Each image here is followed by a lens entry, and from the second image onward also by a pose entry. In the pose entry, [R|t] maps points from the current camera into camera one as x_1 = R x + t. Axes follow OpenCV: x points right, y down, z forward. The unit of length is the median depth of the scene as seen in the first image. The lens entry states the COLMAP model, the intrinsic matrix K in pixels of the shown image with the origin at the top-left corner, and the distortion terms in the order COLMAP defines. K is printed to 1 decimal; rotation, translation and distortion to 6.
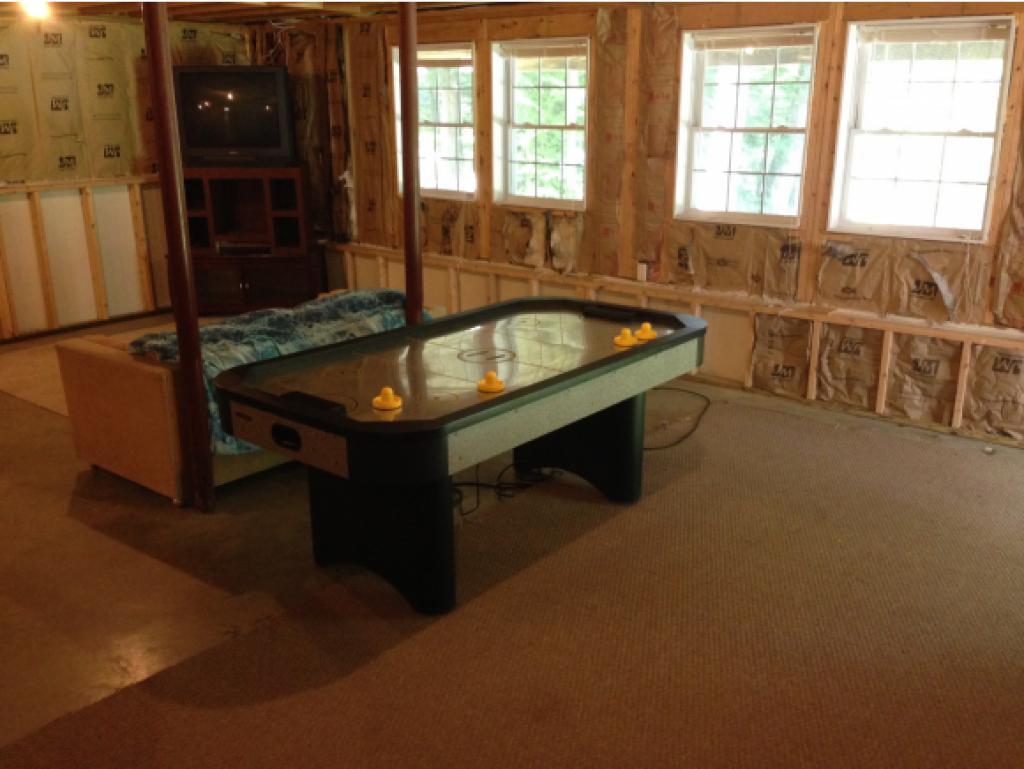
lens RADIAL K [[933.8, 0, 512.0], [0, 933.8, 384.5], [0, 0, 1]] dist [0.104613, -0.176609]
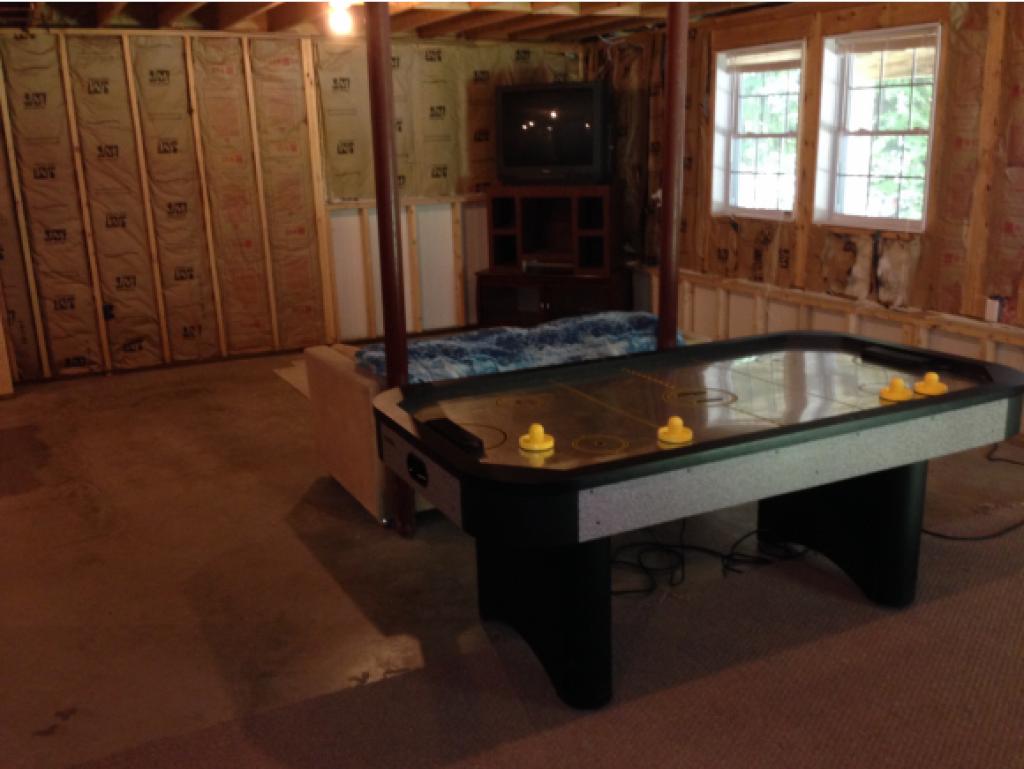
lens RADIAL K [[933.8, 0, 512.0], [0, 933.8, 384.5], [0, 0, 1]] dist [0.104613, -0.176609]
pose [[0.918841, 0.082310, -0.385948, 0.075391], [-0.094462, 0.995449, -0.012592, -0.008849], [0.383155, 0.048028, 0.922435, 0.103468]]
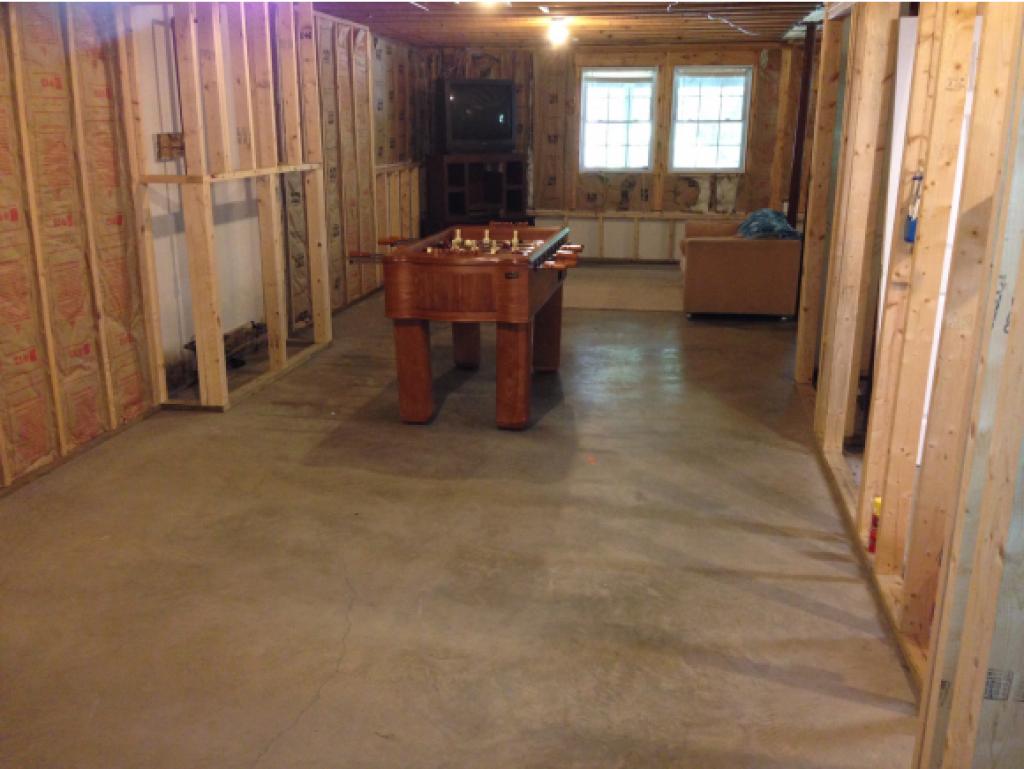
lens RADIAL K [[933.8, 0, 512.0], [0, 933.8, 384.5], [0, 0, 1]] dist [0.104613, -0.176609]
pose [[0.872982, -0.128147, 0.470617, -1.032185], [0.139673, 0.990142, 0.010520, 0.097231], [-0.467326, 0.056549, 0.882275, -0.206166]]
